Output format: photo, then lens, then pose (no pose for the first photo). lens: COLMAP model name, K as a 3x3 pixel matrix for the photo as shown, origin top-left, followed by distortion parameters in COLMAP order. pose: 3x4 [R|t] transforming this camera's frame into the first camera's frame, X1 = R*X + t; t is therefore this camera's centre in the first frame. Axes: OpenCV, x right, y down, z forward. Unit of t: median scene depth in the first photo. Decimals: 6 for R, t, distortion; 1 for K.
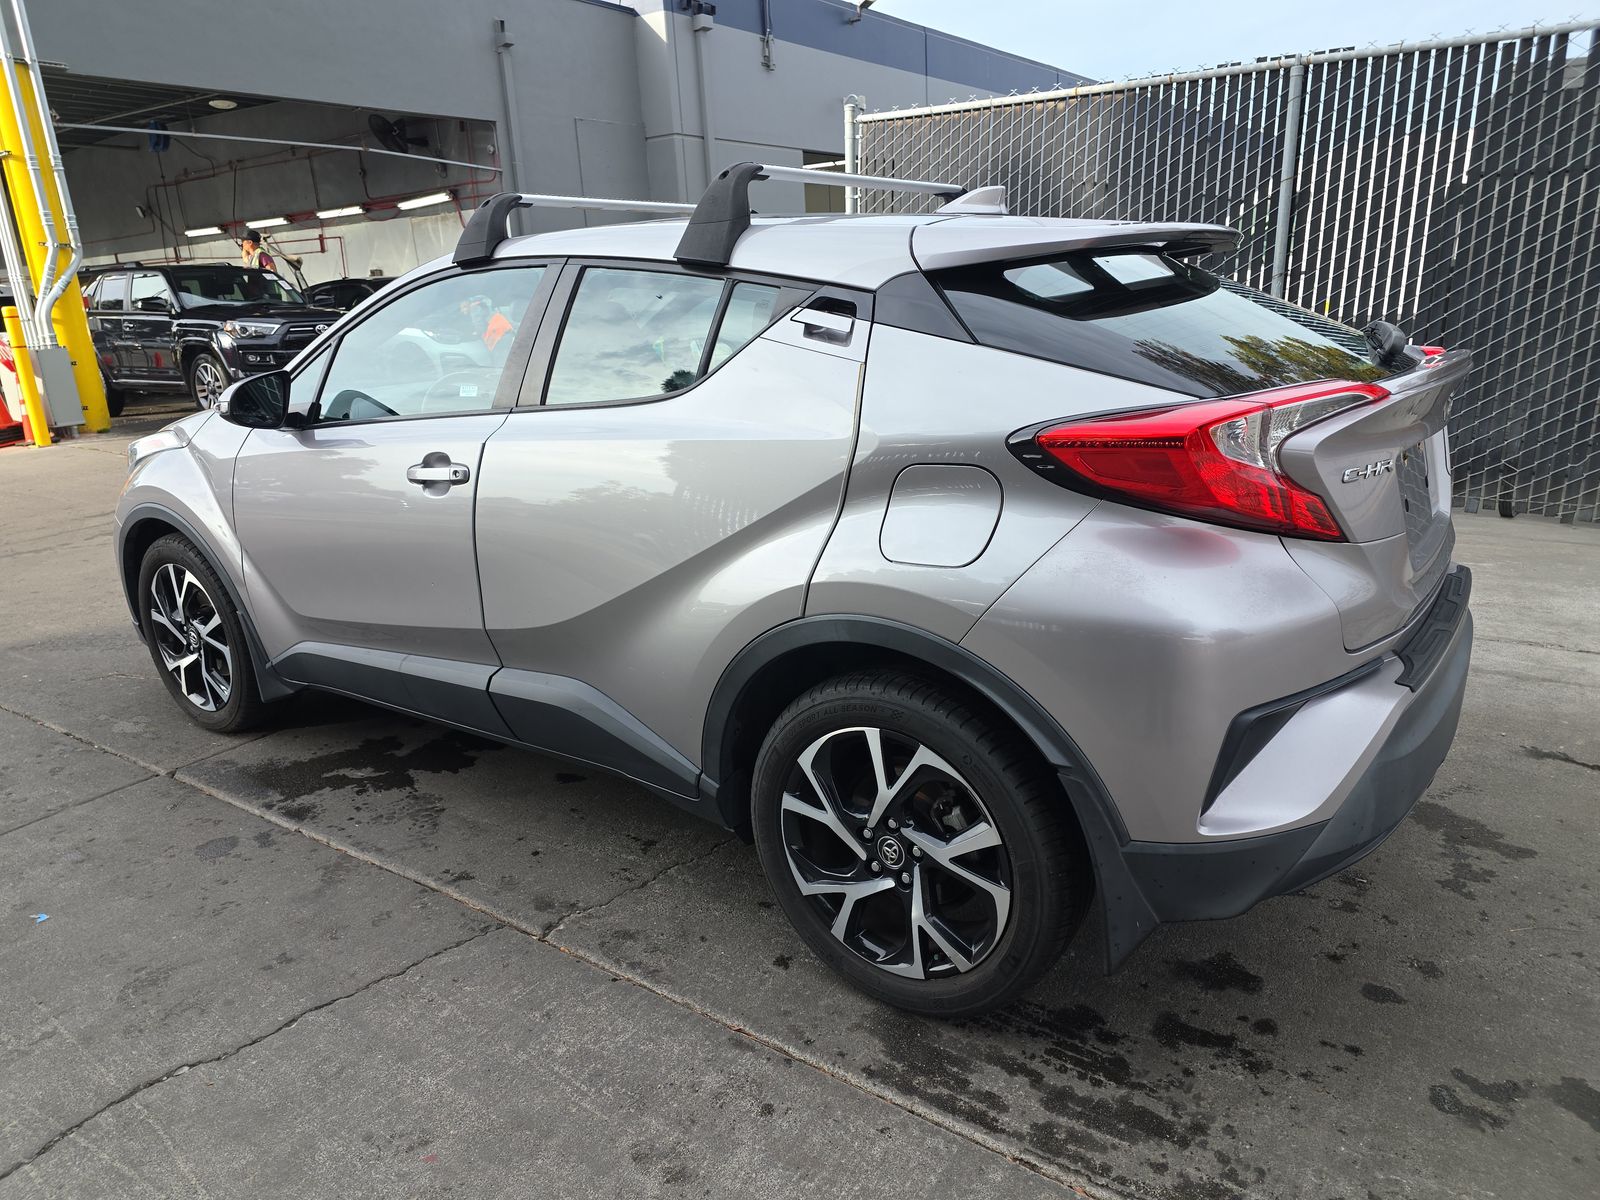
lens RADIAL K [[1071.9, 0, 791.9], [0, 1071.9, 604.7], [0, 0, 1]] dist [0.043437, -0.036685]
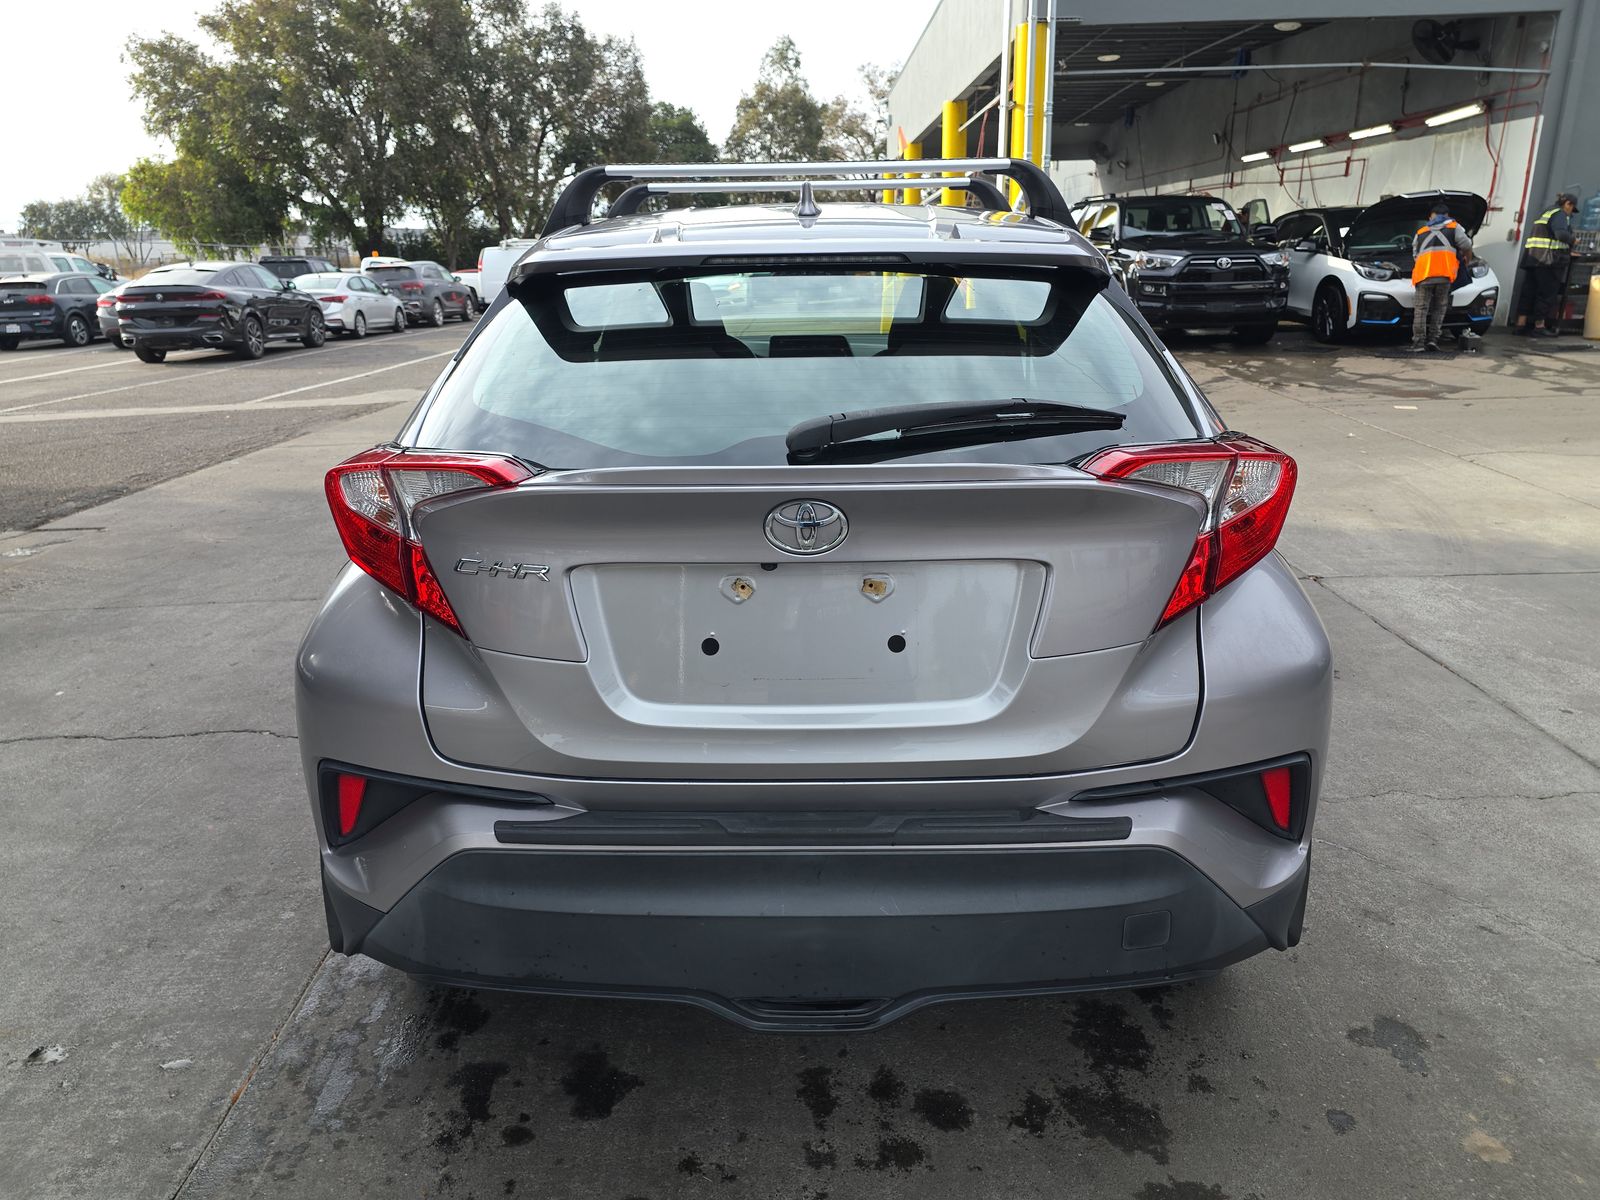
lens RADIAL K [[1071.9, 0, 791.9], [0, 1071.9, 604.7], [0, 0, 1]] dist [0.043437, -0.036685]
pose [[0.579505, 0.289458, -0.761832, 0.190887], [-0.235432, 0.954403, 0.183539, -0.044600], [0.780221, 0.072998, 0.621229, 0.095899]]
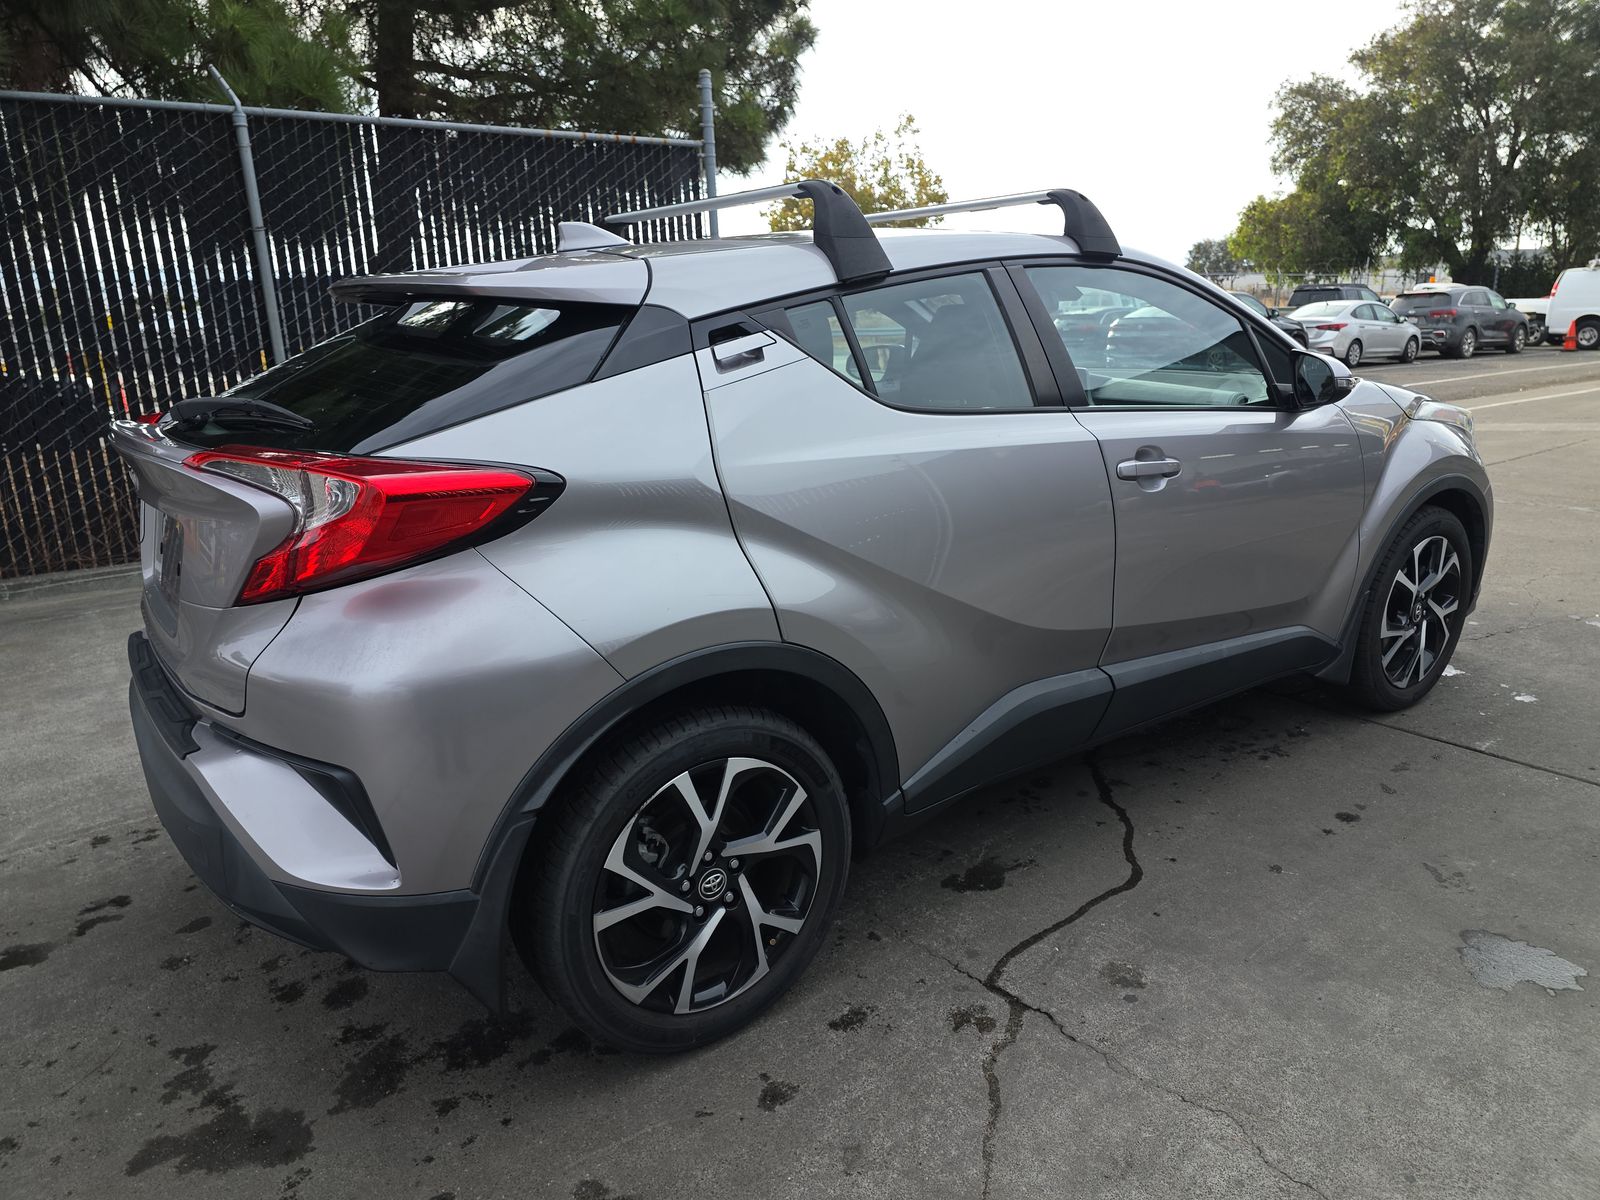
lens RADIAL K [[1082.9, 0, 809.6], [0, 1082.9, 603.0], [0, 0, 1]] dist [0.043949, -0.037420]
pose [[-0.305088, 0.304700, -0.902264, 0.231600], [-0.223265, 0.898143, 0.378802, -0.102134], [0.925783, 0.317012, -0.205984, 0.308456]]
